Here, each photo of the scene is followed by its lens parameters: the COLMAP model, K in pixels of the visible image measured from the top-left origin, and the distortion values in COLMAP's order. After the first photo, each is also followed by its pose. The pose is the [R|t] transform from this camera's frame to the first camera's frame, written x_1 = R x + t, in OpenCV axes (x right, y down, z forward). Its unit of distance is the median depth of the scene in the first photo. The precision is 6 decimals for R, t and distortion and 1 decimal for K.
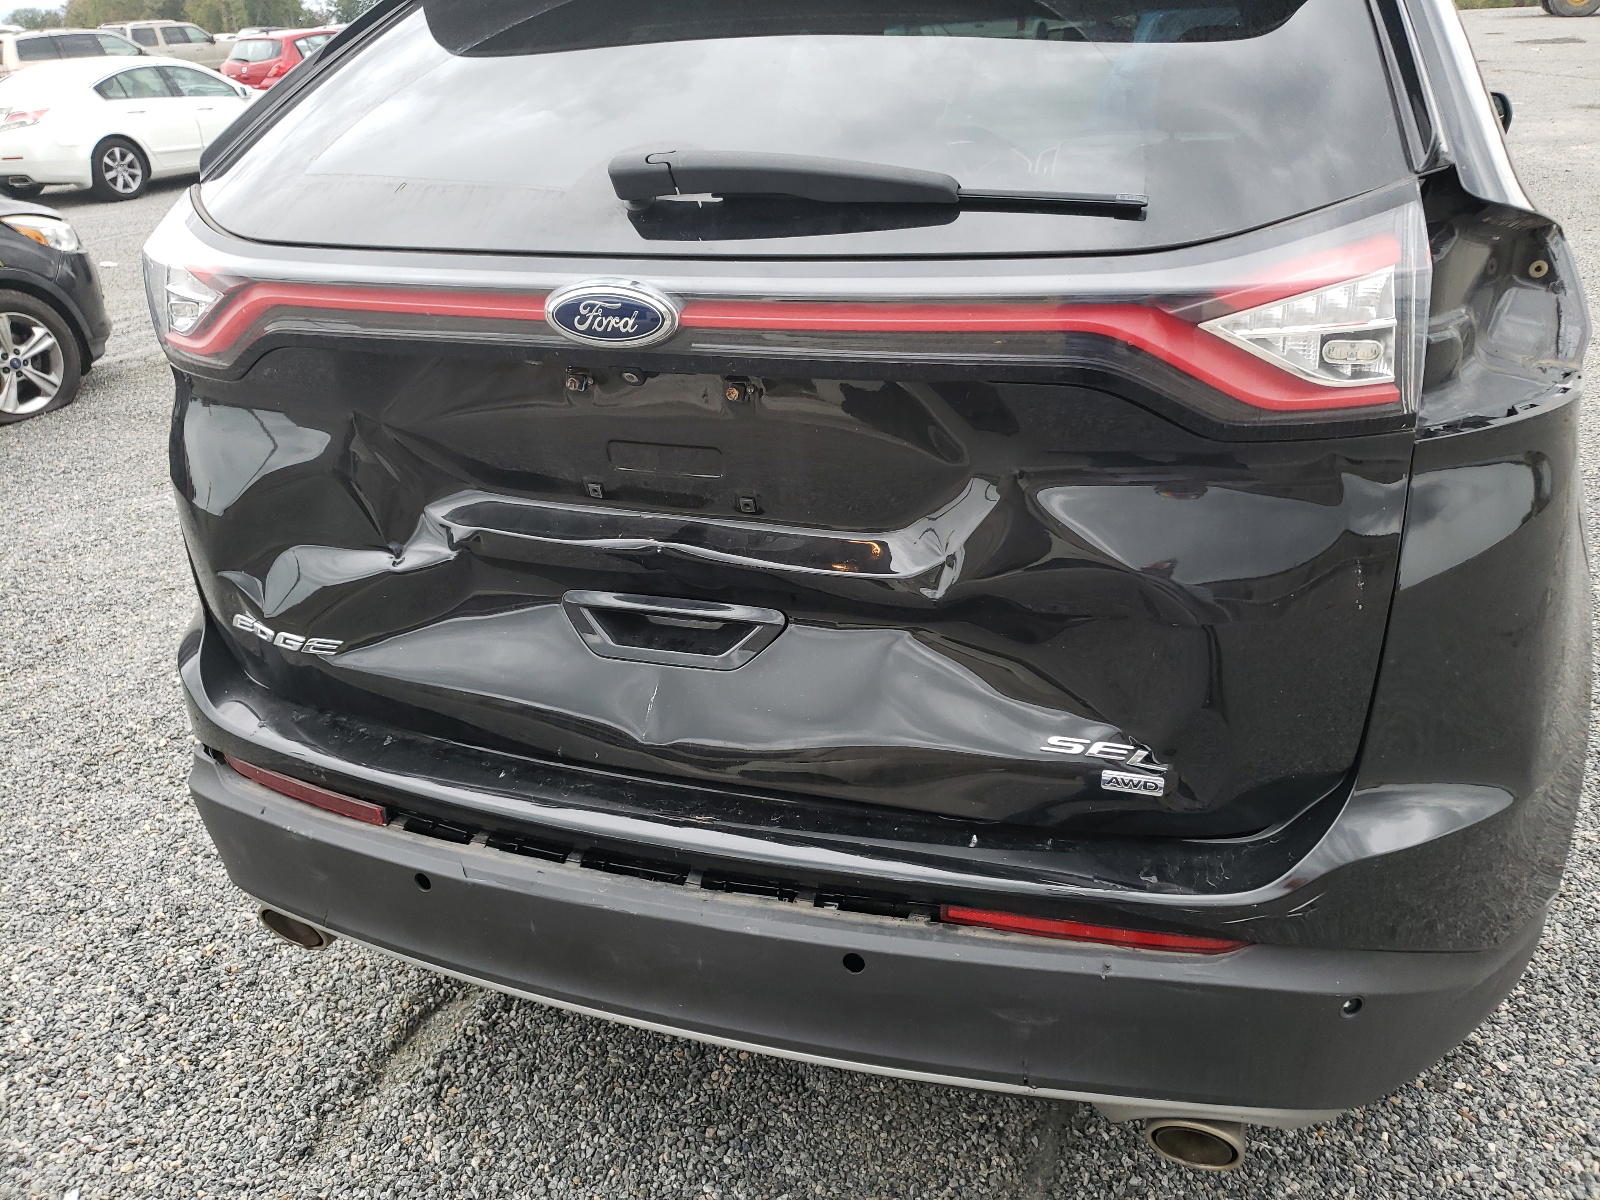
lens RADIAL K [[1336.6, 0, 800.0], [0, 1336.6, 600.0], [0, 0, 1]] dist [0.020976, -0.004339]
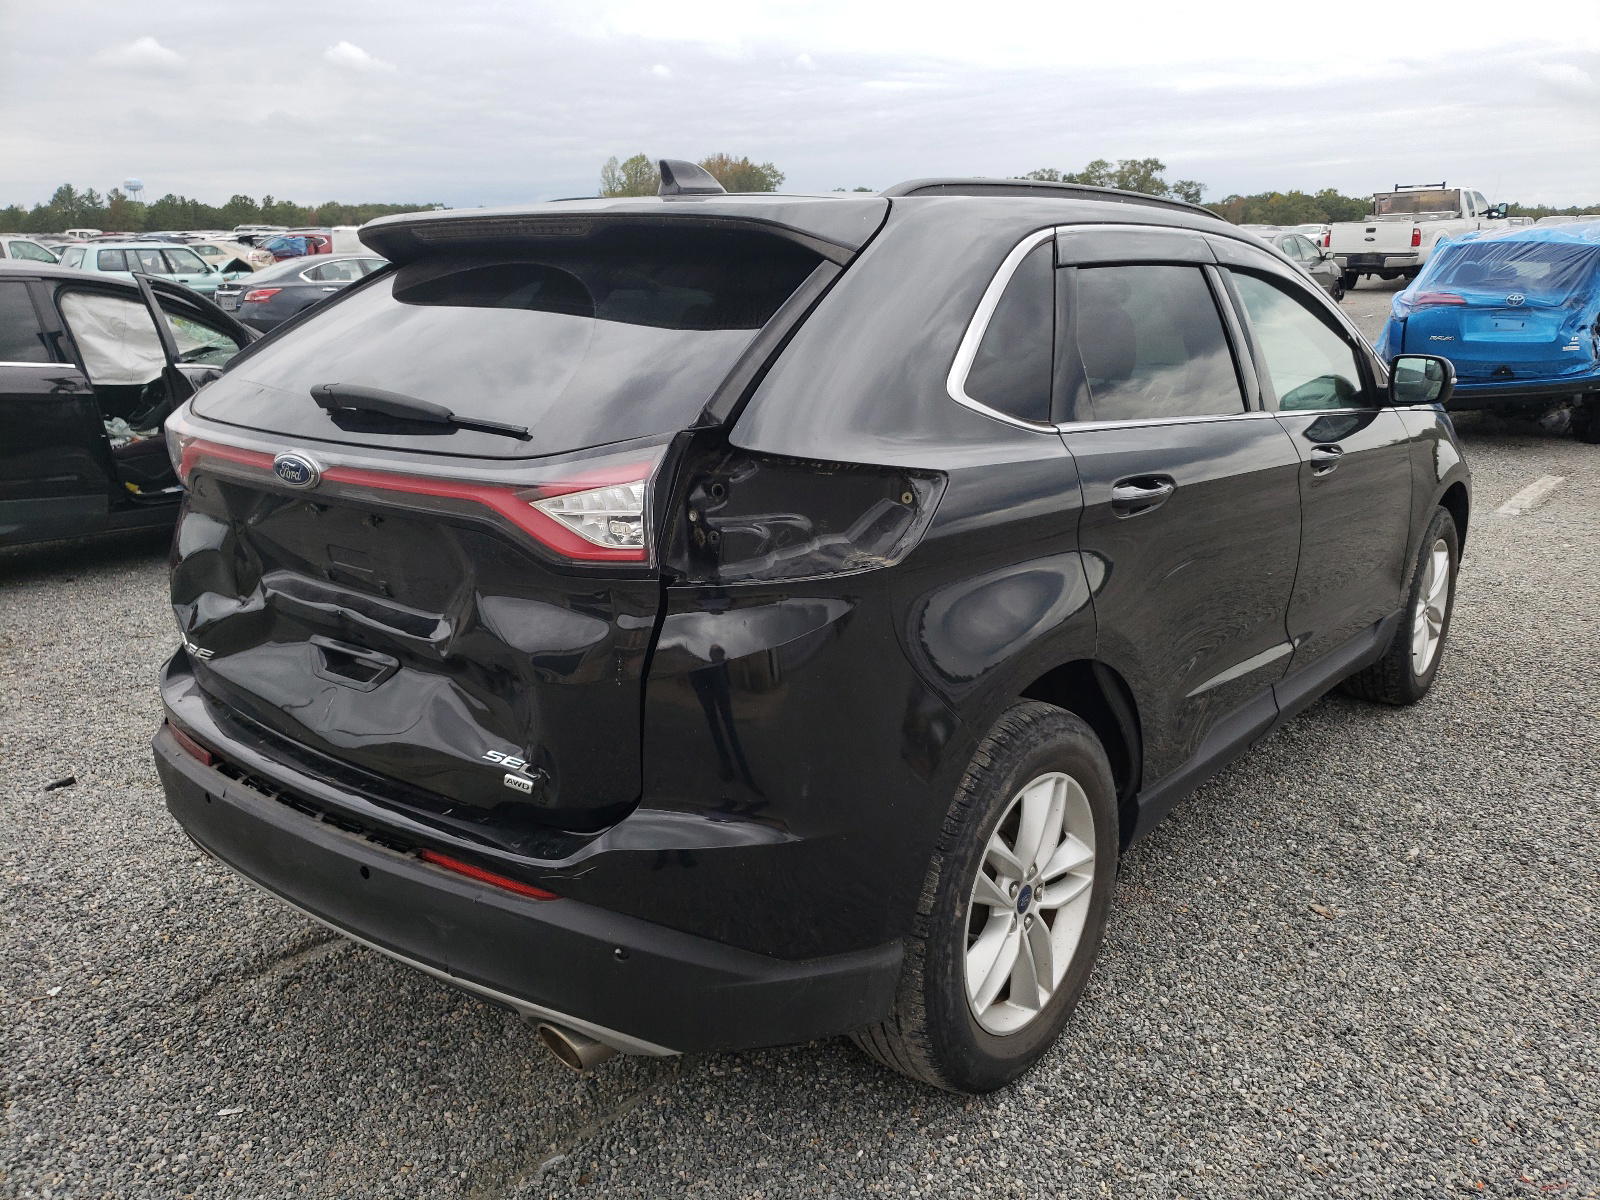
lens RADIAL K [[1336.6, 0, 800.0], [0, 1336.6, 600.0], [0, 0, 1]] dist [0.020976, -0.004339]
pose [[0.941792, 0.113515, -0.316453, 0.994501], [-0.155860, 0.981431, -0.111805, 0.045904], [0.297886, 0.154620, 0.941996, -0.413103]]
